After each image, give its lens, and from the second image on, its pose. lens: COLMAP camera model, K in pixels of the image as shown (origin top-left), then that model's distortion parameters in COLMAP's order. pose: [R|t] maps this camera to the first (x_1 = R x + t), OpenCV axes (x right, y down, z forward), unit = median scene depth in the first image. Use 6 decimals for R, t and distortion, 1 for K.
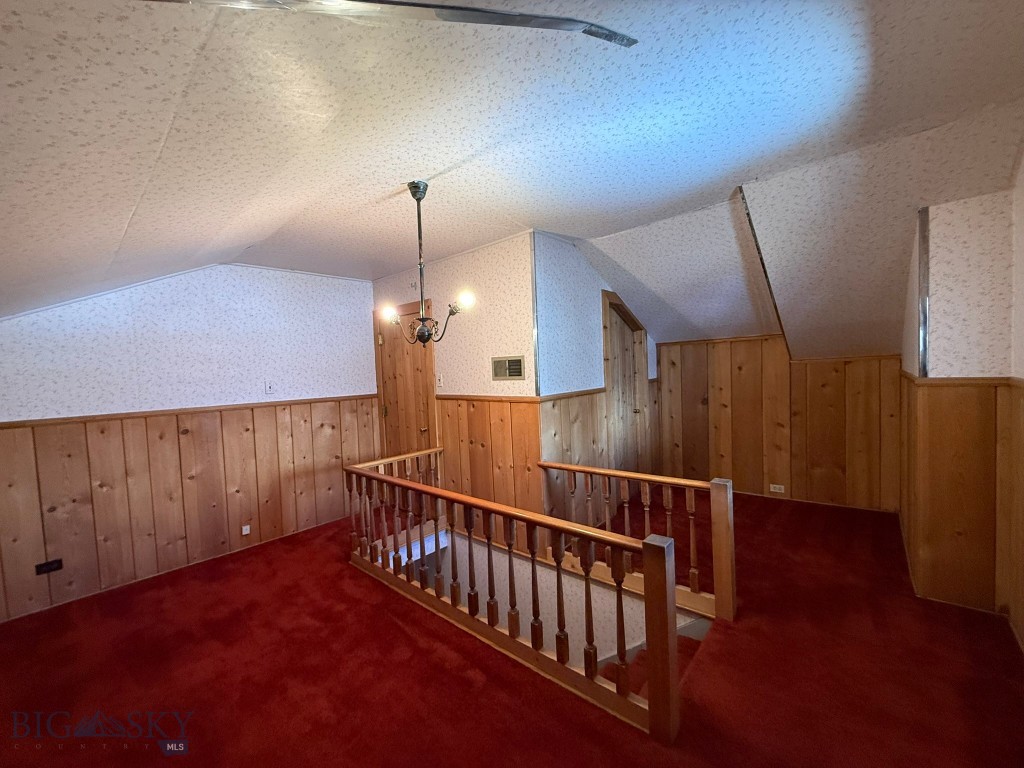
lens RADIAL K [[413.1, 0, 512.0], [0, 413.1, 384.0], [0, 0, 1]] dist [0.000208, 0.000014]
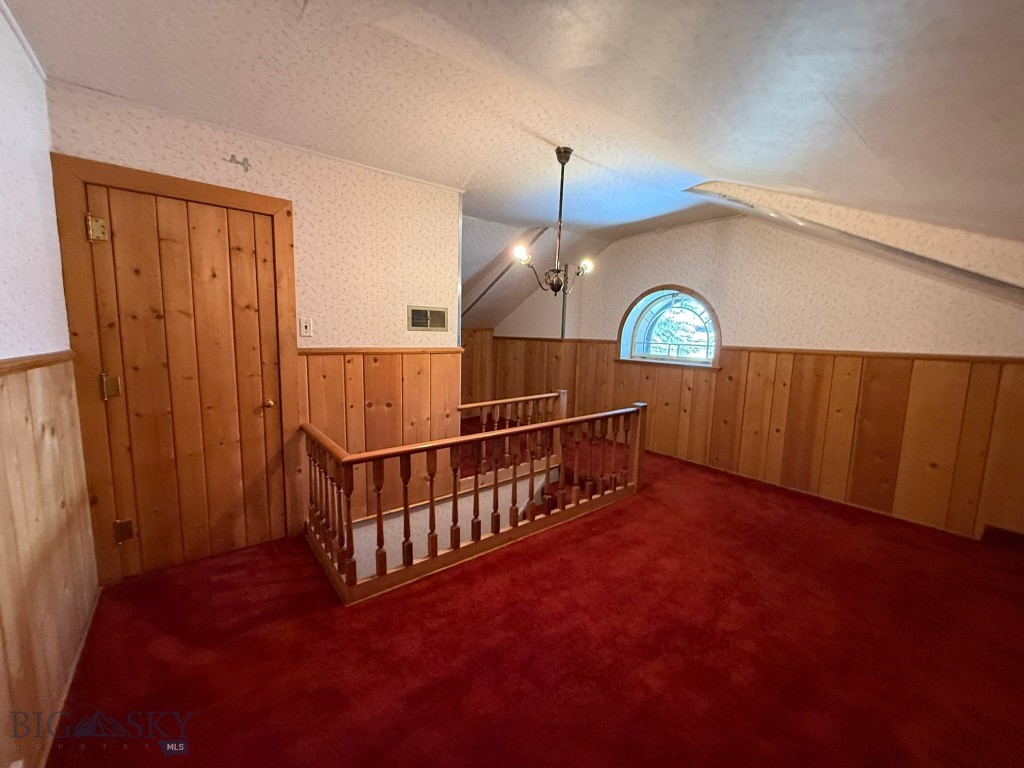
lens RADIAL K [[407.5, 0, 512.0], [0, 407.5, 384.0], [0, 0, 1]] dist [0.000844, 0.000194]
pose [[0.172740, -0.075620, 0.982060, -0.940168], [0.015482, 0.997134, 0.074057, 0.047702], [-0.984846, 0.002412, 0.173415, 0.638570]]
